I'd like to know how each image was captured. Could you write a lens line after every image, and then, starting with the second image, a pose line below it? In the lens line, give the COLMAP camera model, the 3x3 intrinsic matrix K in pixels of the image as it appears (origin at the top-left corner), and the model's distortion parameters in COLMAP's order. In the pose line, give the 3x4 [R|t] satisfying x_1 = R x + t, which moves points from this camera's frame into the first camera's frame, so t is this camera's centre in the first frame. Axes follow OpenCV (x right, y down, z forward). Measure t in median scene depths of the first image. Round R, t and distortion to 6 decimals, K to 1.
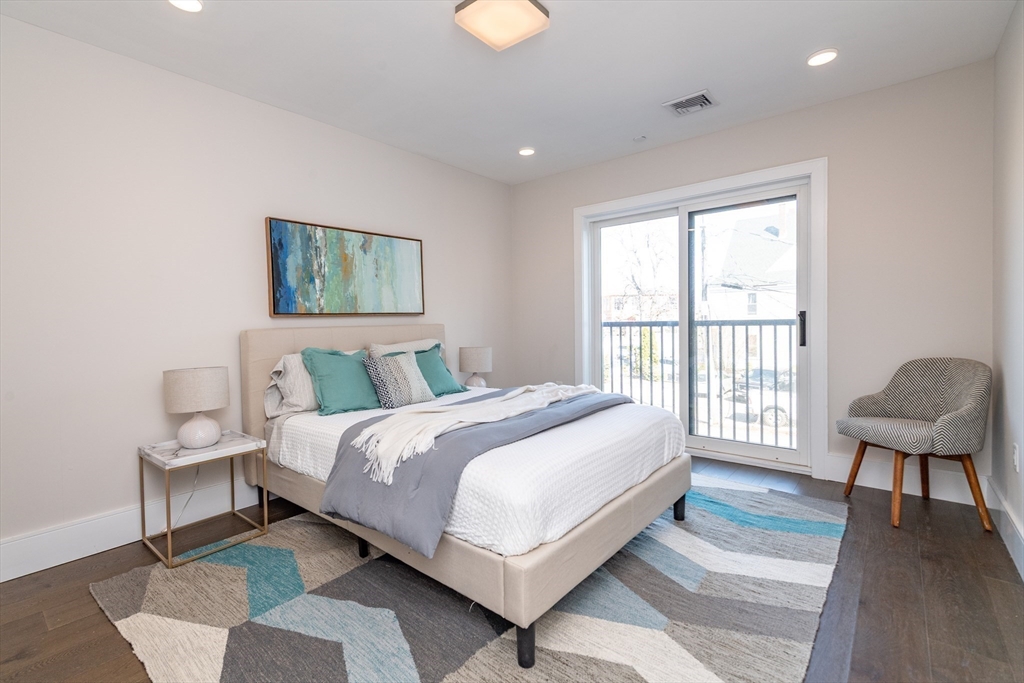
lens RADIAL K [[463.4, 0, 502.3], [0, 463.4, 326.8], [0, 0, 1]] dist [0.000814, -0.000244]
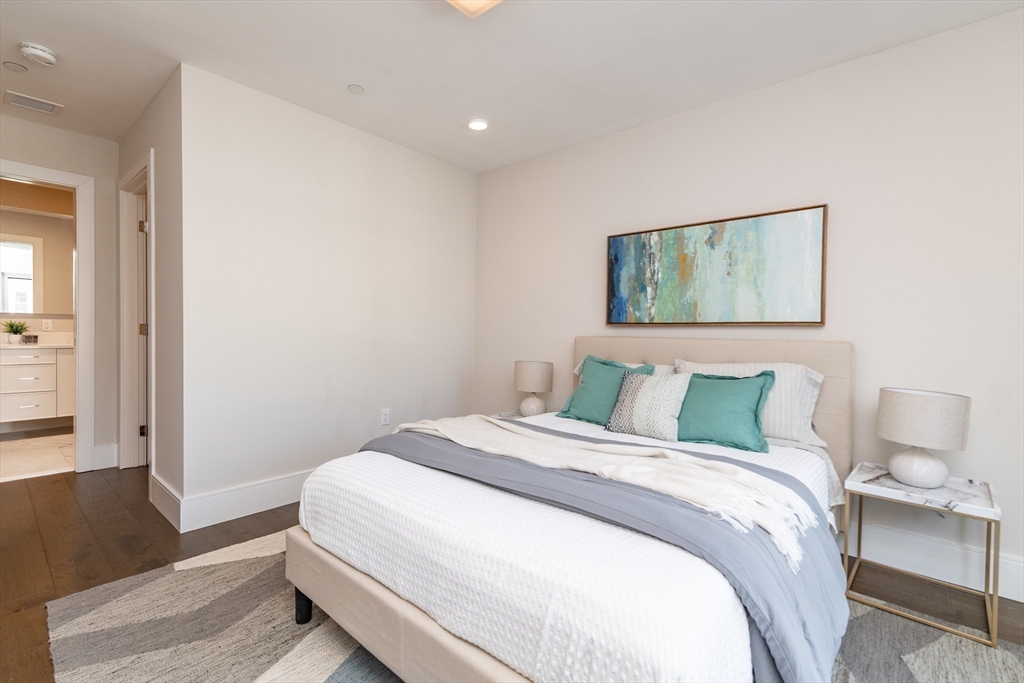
lens RADIAL K [[463.4, 0, 512.7], [0, 463.4, 339.5], [0, 0, 1]] dist [0.000814, -0.000244]
pose [[-0.037076, 0.036071, -0.998661, 0.572246], [-0.029118, 0.998885, 0.037160, -0.021701], [0.998888, 0.030457, -0.035984, 0.750204]]
